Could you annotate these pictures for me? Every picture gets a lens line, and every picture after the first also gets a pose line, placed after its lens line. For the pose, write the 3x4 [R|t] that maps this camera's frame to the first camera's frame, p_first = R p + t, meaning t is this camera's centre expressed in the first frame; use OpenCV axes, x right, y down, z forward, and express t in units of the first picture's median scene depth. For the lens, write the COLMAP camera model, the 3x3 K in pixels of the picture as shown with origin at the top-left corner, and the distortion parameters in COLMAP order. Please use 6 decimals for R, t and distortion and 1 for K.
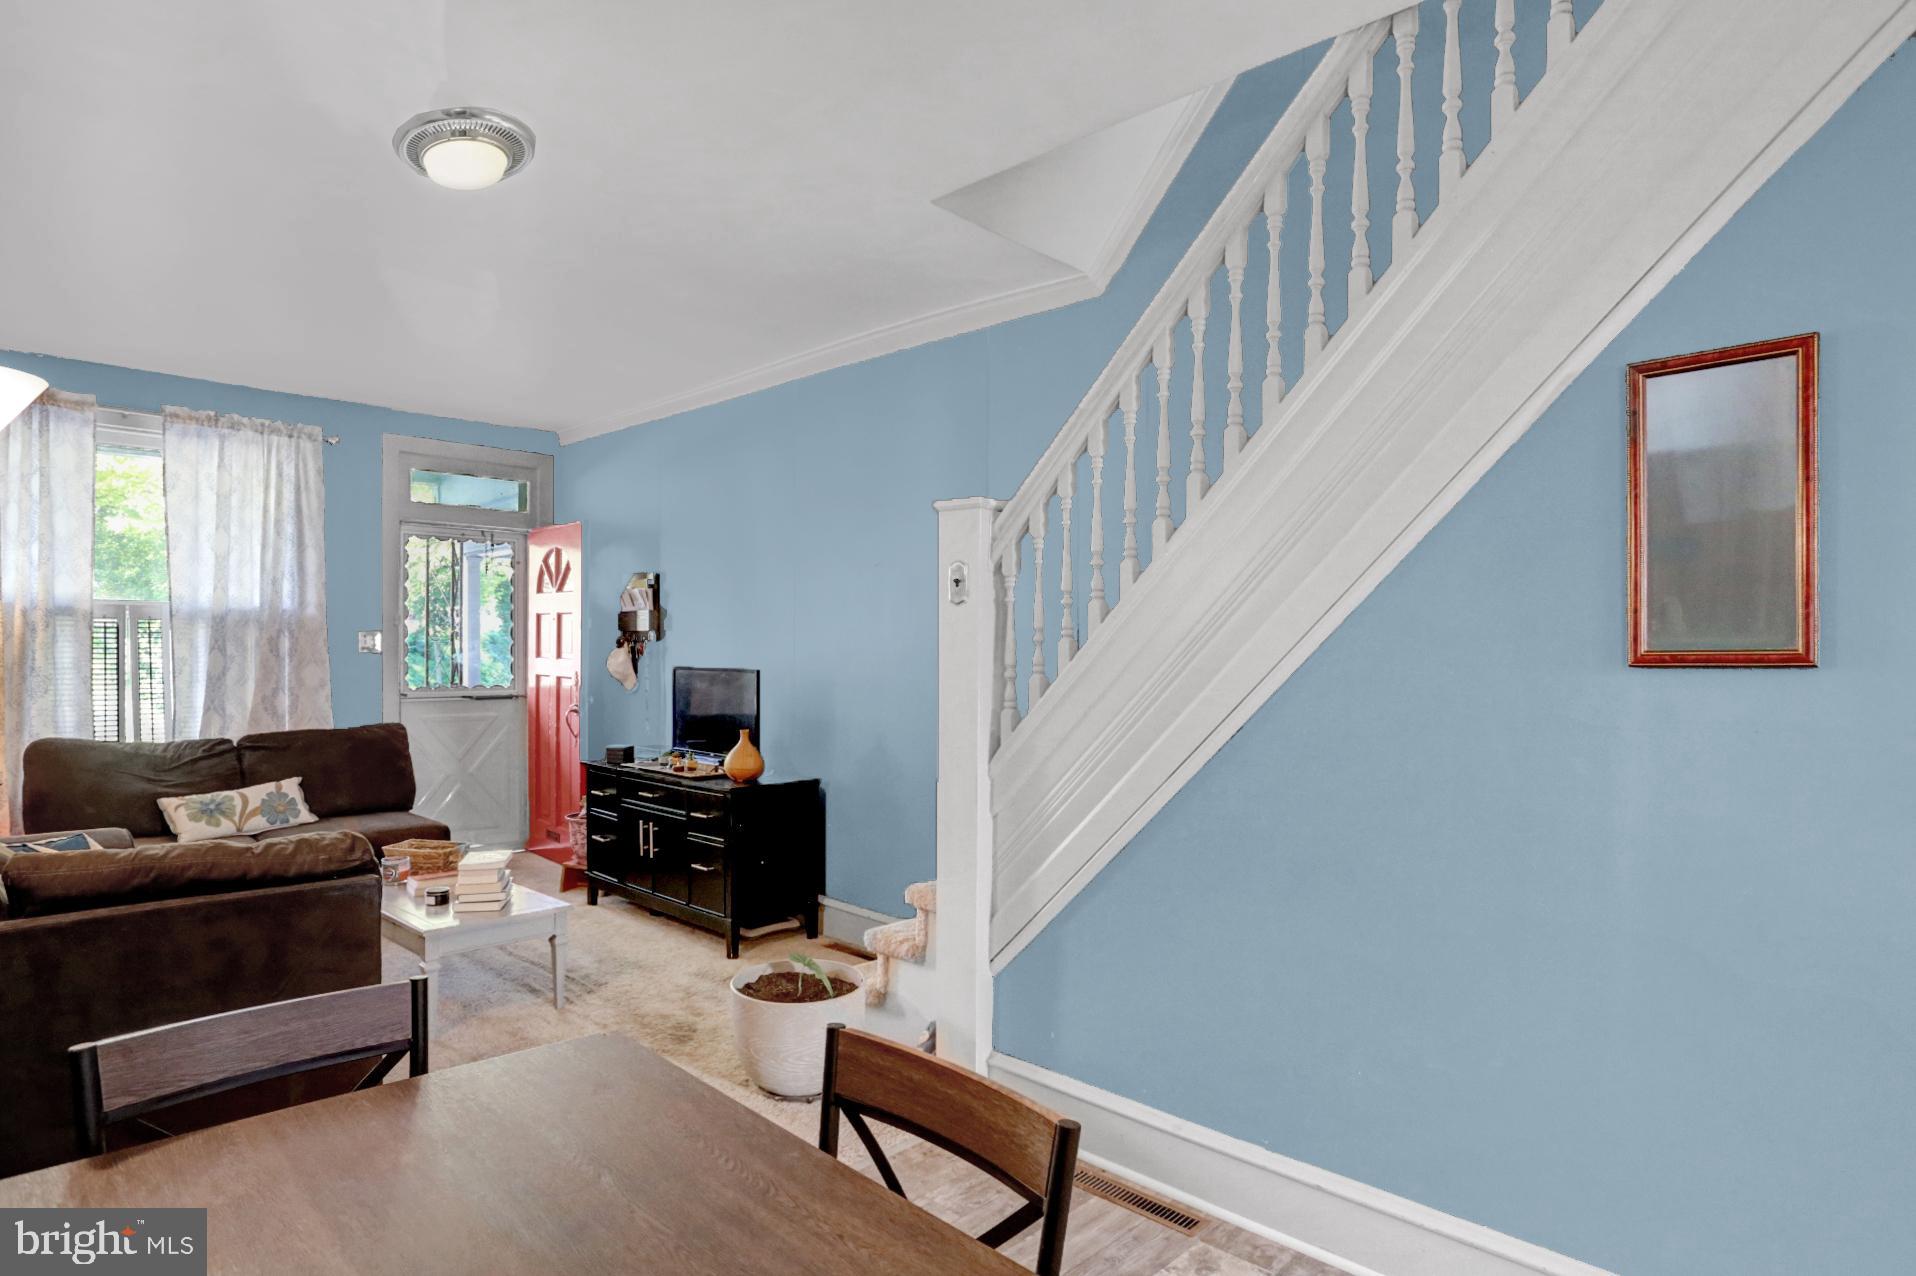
lens RADIAL K [[1061.3, 0, 958.0], [0, 1061.3, 638.0], [0, 0, 1]] dist [-0.063303, 0.042284]
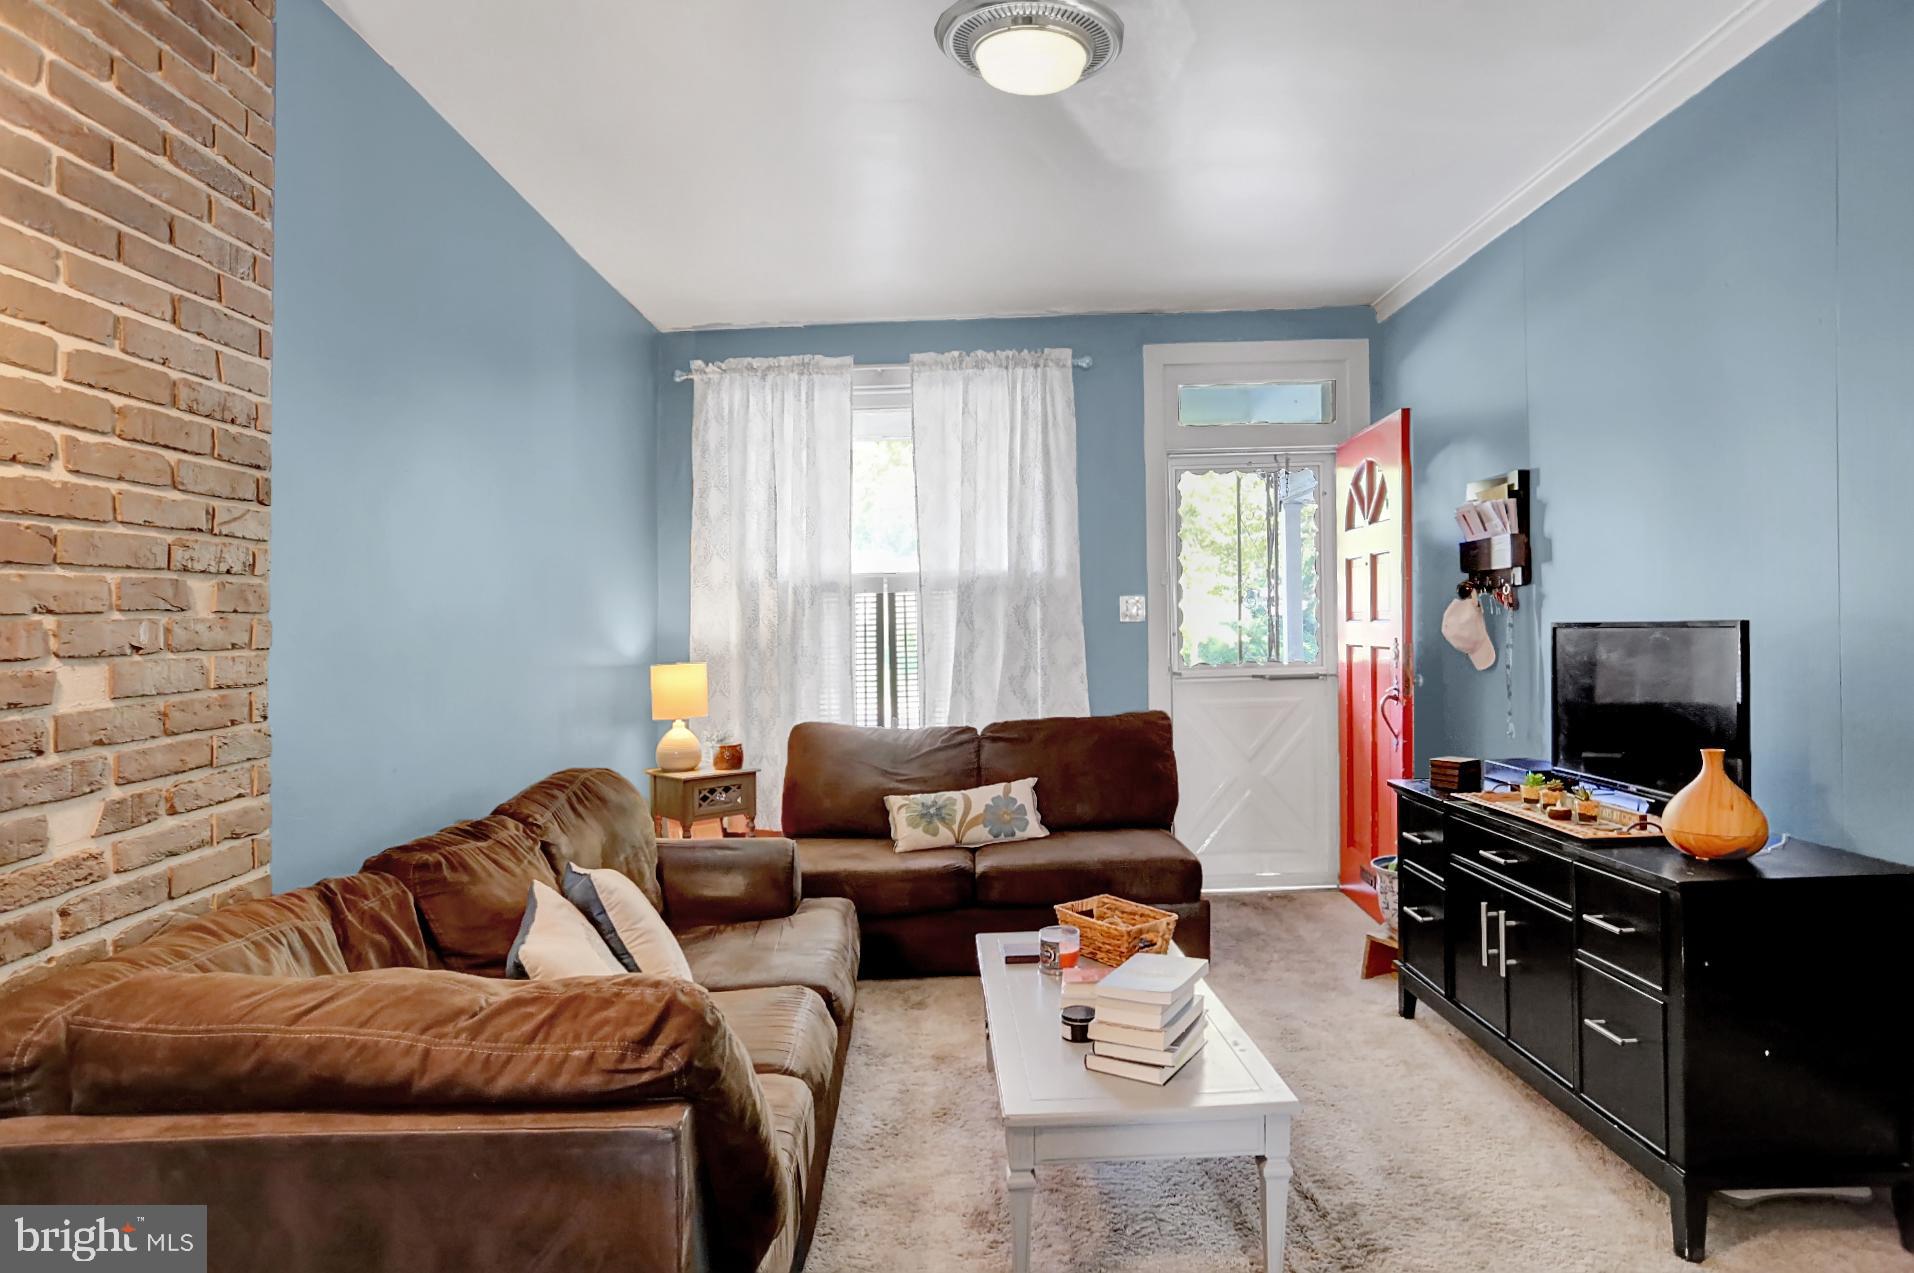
lens RADIAL K [[1087.7, 0, 895.9], [0, 1087.7, 676.0], [0, 0, 1]] dist [-0.068799, 0.048838]
pose [[0.669452, -0.000173, -0.742856, -0.081025], [0.044299, 0.998230, 0.039689, 0.017024], [0.741534, -0.059478, 0.668274, 0.358900]]
